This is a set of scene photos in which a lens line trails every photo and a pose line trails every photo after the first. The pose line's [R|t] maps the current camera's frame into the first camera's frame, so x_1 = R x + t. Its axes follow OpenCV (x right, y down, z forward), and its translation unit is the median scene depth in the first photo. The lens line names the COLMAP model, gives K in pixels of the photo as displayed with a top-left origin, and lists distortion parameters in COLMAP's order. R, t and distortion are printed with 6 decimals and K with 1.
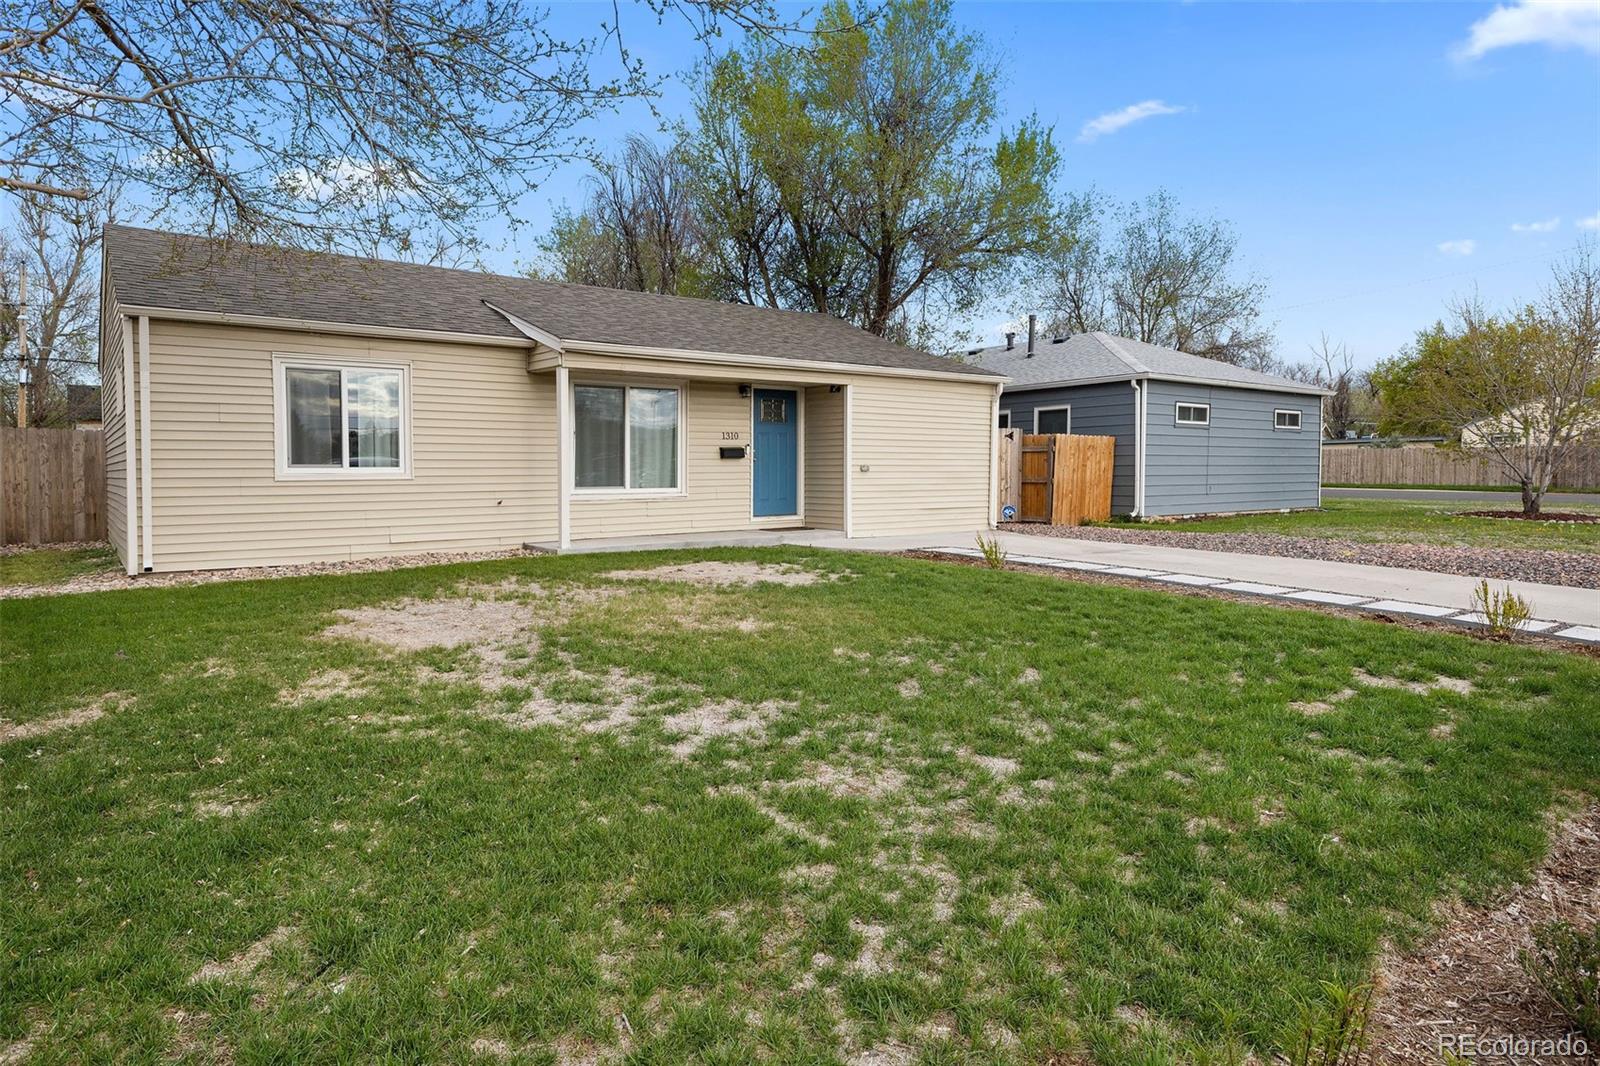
lens RADIAL K [[962.1, 0, 800.0], [0, 962.1, 533.0], [0, 0, 1]] dist [0.005867, 0.000491]
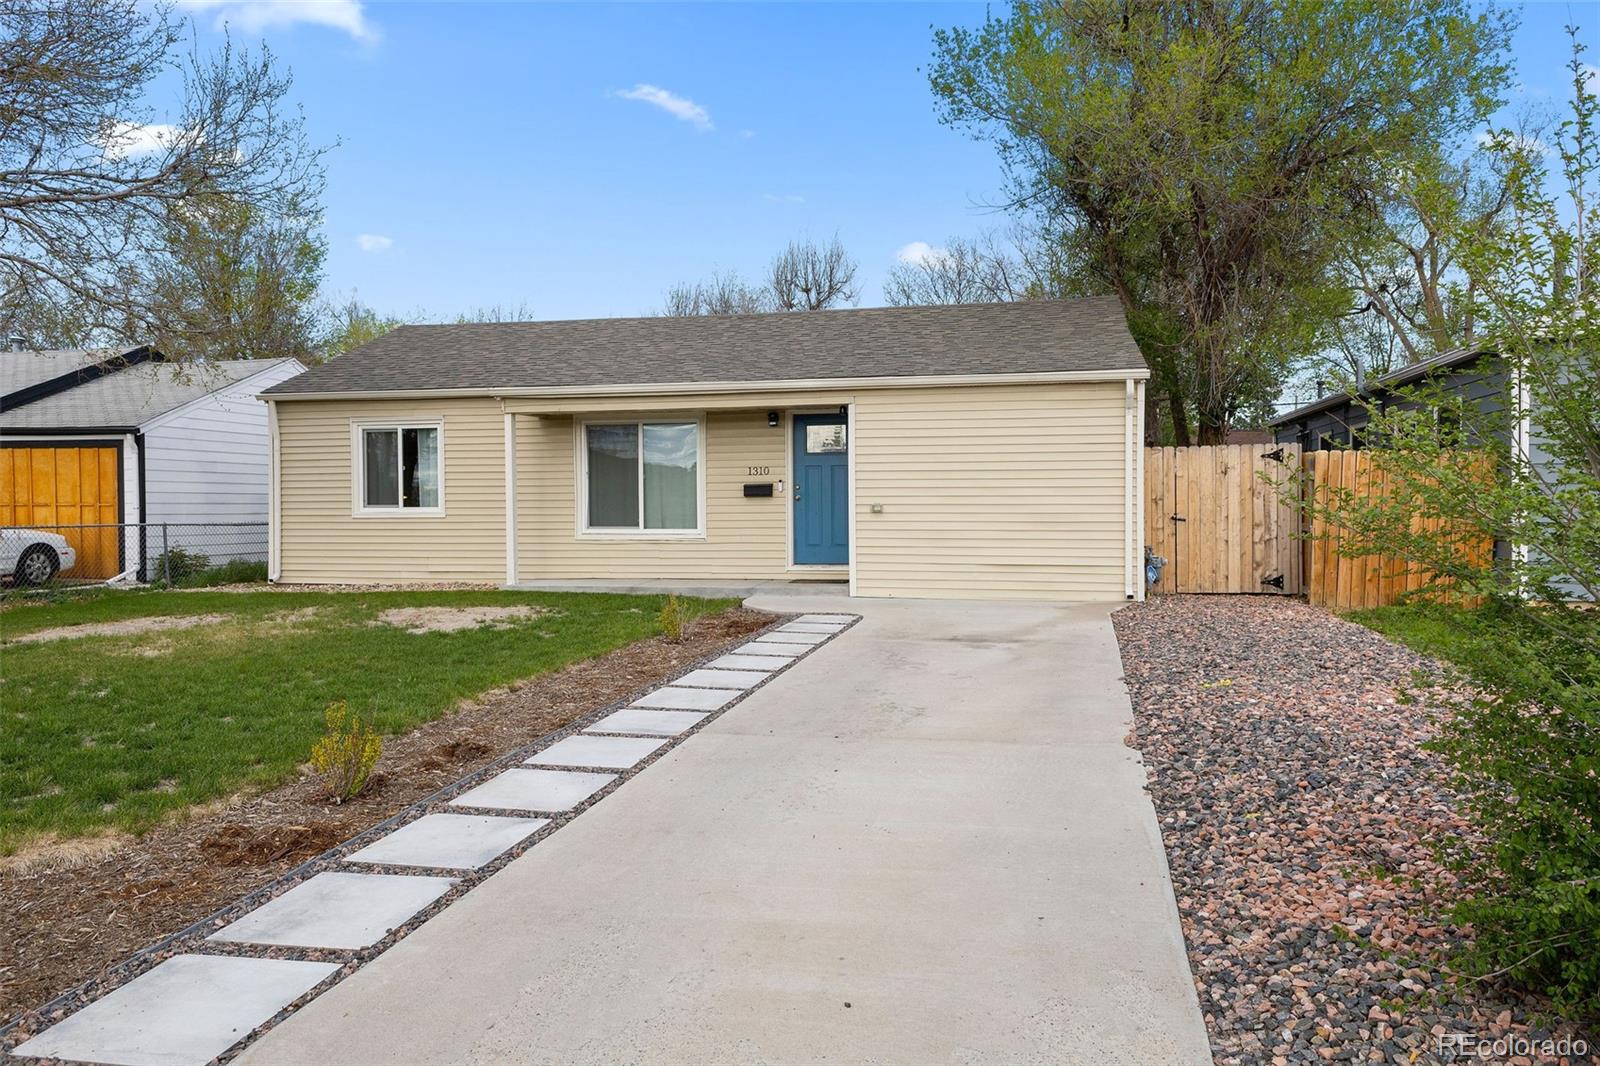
lens RADIAL K [[1132.4, 0, 800.0], [0, 1132.4, 533.0], [0, 0, 1]] dist [0.008895, 0.001265]
pose [[0.630078, 0.021585, -0.776231, 0.769113], [-0.050185, 0.998656, -0.012966, -0.033904], [0.774908, 0.047124, 0.630315, 0.390737]]
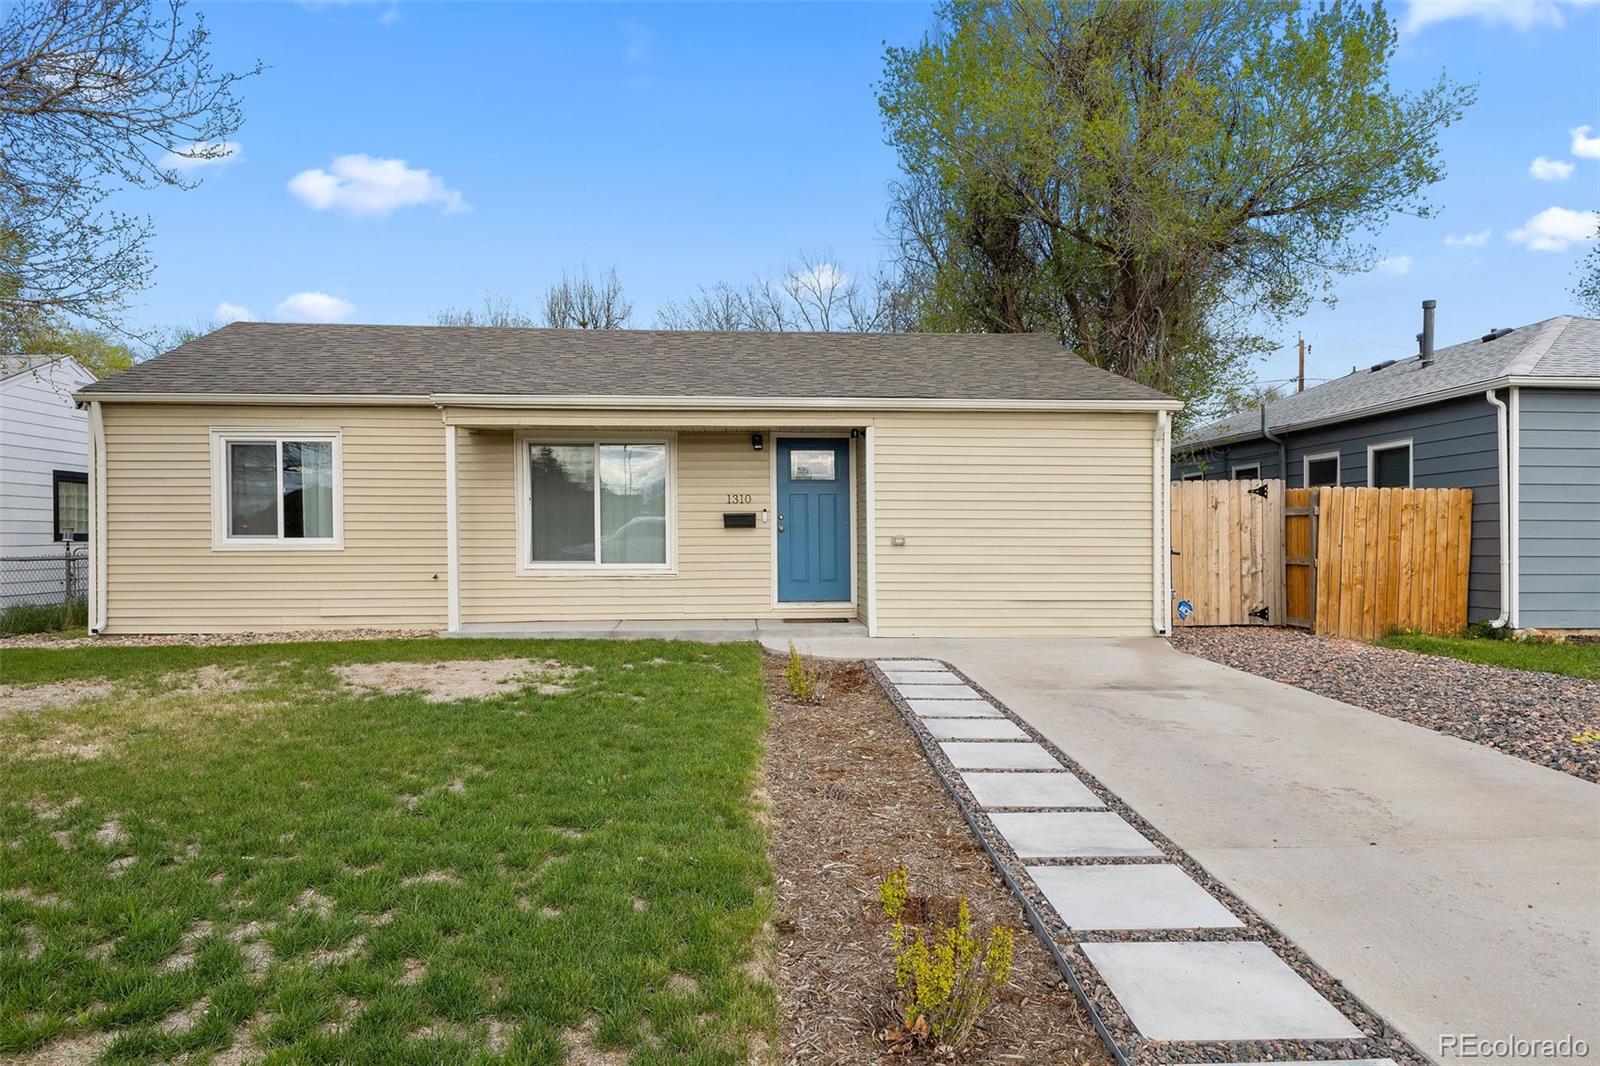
lens RADIAL K [[1044.5, 0, 797.5], [0, 1044.5, 556.7], [0, 0, 1]] dist [-0.004950, -0.001452]
pose [[0.825621, 0.014811, -0.564030, 0.460849], [-0.041500, 0.998542, -0.034526, -0.026776], [0.562696, 0.051913, 0.825032, 0.329493]]
